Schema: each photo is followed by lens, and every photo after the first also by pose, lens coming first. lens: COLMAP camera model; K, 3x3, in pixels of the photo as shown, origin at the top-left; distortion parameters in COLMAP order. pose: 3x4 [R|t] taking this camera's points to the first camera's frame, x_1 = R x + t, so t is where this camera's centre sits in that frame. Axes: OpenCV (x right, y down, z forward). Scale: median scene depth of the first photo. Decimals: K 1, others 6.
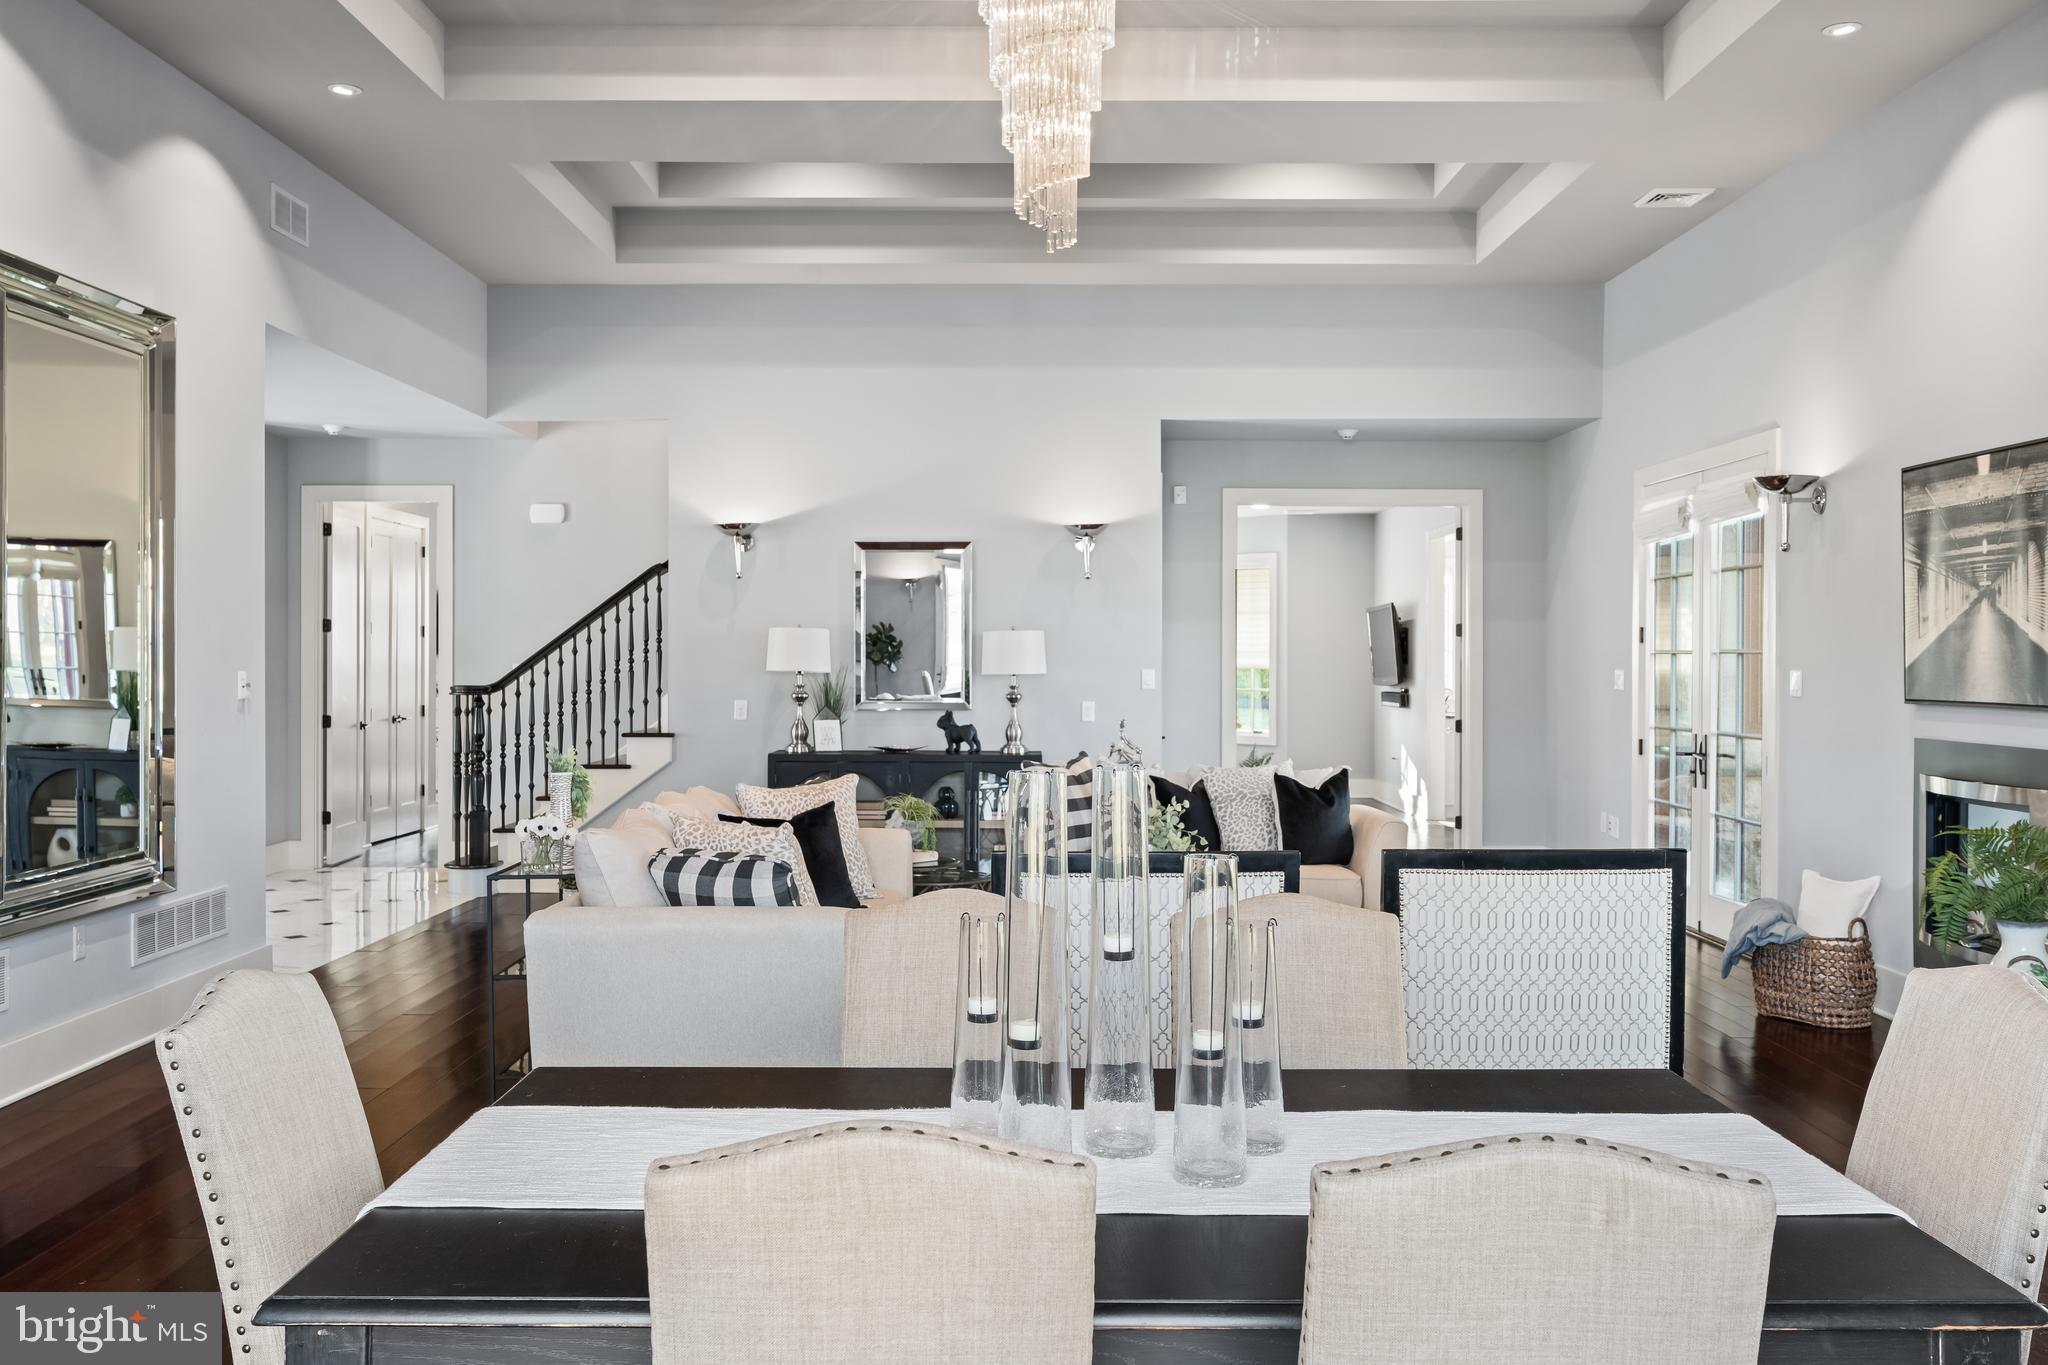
lens RADIAL K [[1813.4, 0, 1018.4], [0, 1813.4, 679.5], [0, 0, 1]] dist [-0.016133, -0.000556]
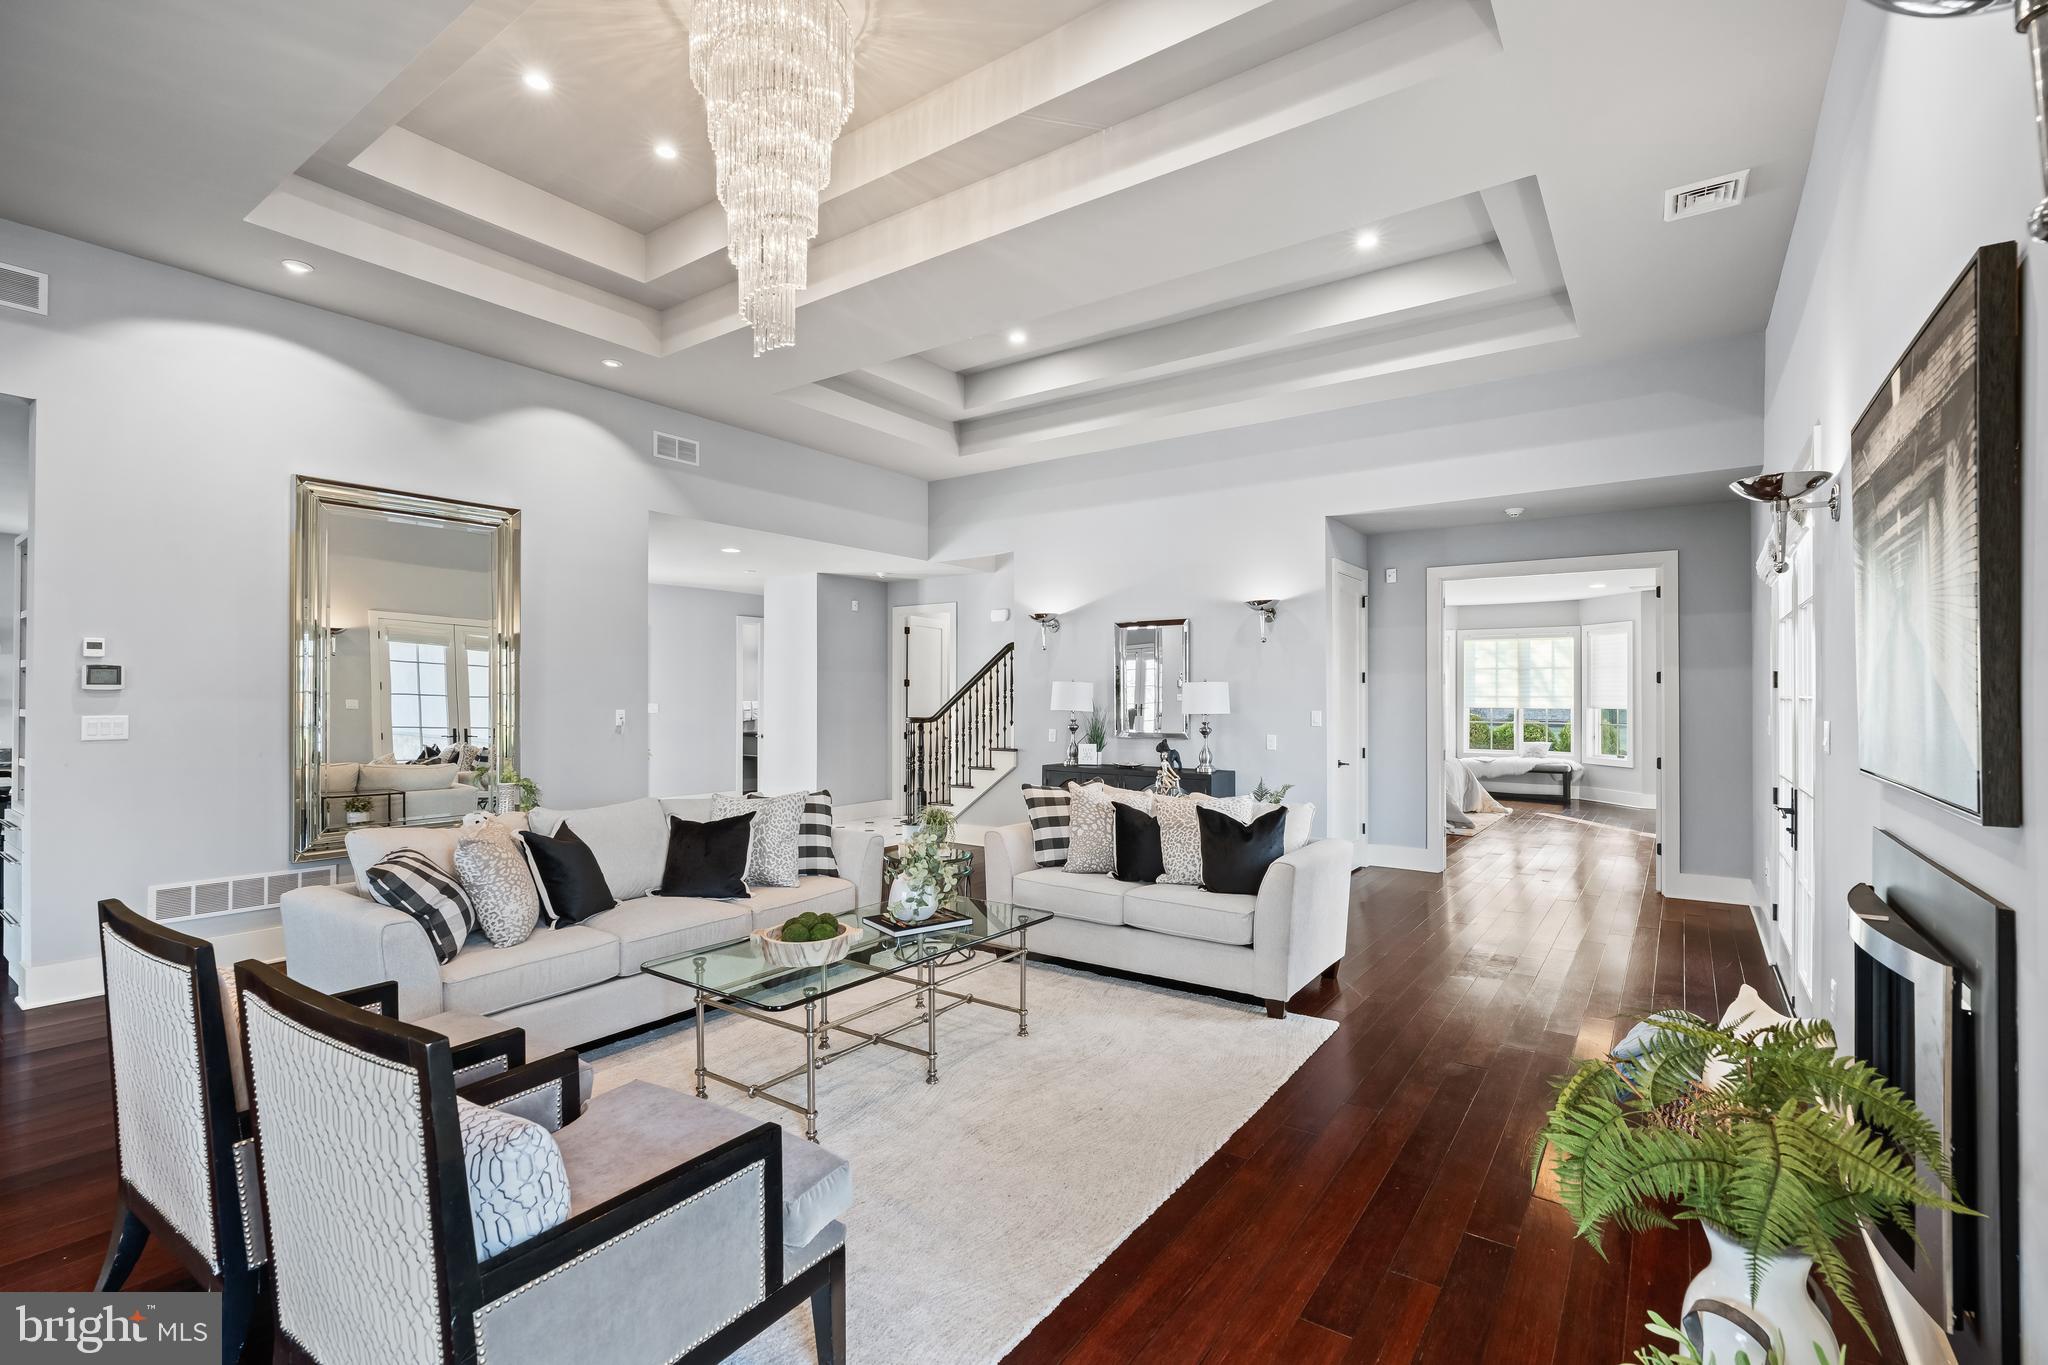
lens RADIAL K [[919.5, 0, 1032.1], [0, 919.5, 694.3], [0, 0, 1]] dist [-0.007012, 0.000997]
pose [[0.814537, -0.003050, -0.580103, 0.290117], [-0.007732, 0.999840, -0.016113, -0.005642], [0.580060, 0.017610, 0.814384, 0.356720]]
